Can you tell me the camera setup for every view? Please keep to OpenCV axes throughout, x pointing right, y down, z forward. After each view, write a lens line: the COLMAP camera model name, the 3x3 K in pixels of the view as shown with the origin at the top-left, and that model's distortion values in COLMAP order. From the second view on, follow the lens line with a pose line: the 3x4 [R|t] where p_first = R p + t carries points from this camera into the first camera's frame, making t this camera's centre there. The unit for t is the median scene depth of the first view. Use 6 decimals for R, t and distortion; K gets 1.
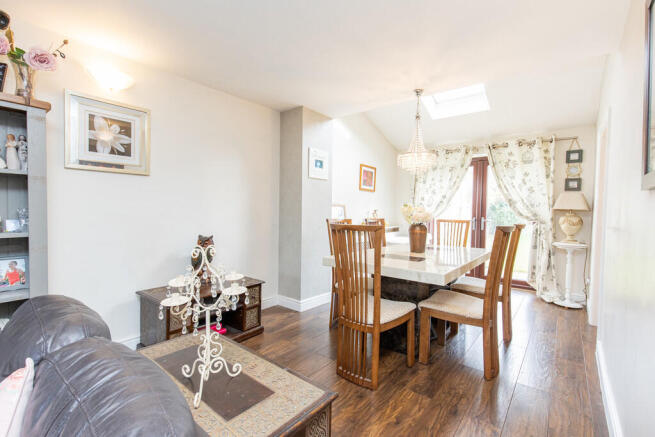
lens RADIAL K [[302.5, 0, 325.9], [0, 302.5, 206.6], [0, 0, 1]] dist [0.001445, 0.000472]
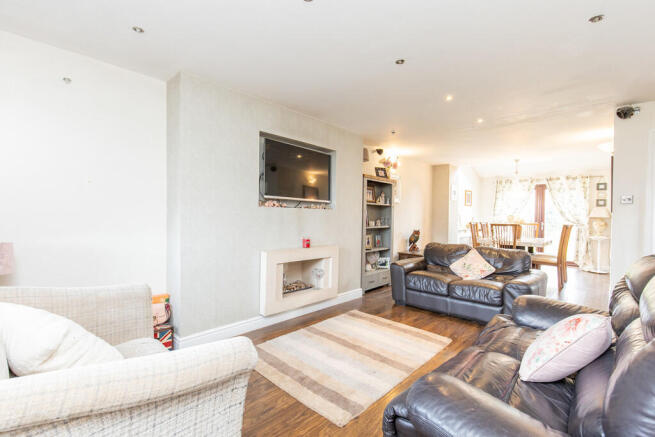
lens RADIAL K [[302.5, 0, 325.9], [0, 302.5, 206.6], [0, 0, 1]] dist [0.001445, 0.000472]
pose [[0.996751, -0.003112, -0.080480, -0.584859], [0.001756, 0.999855, -0.016913, -0.024267], [0.080521, 0.016716, 0.996613, -0.814157]]
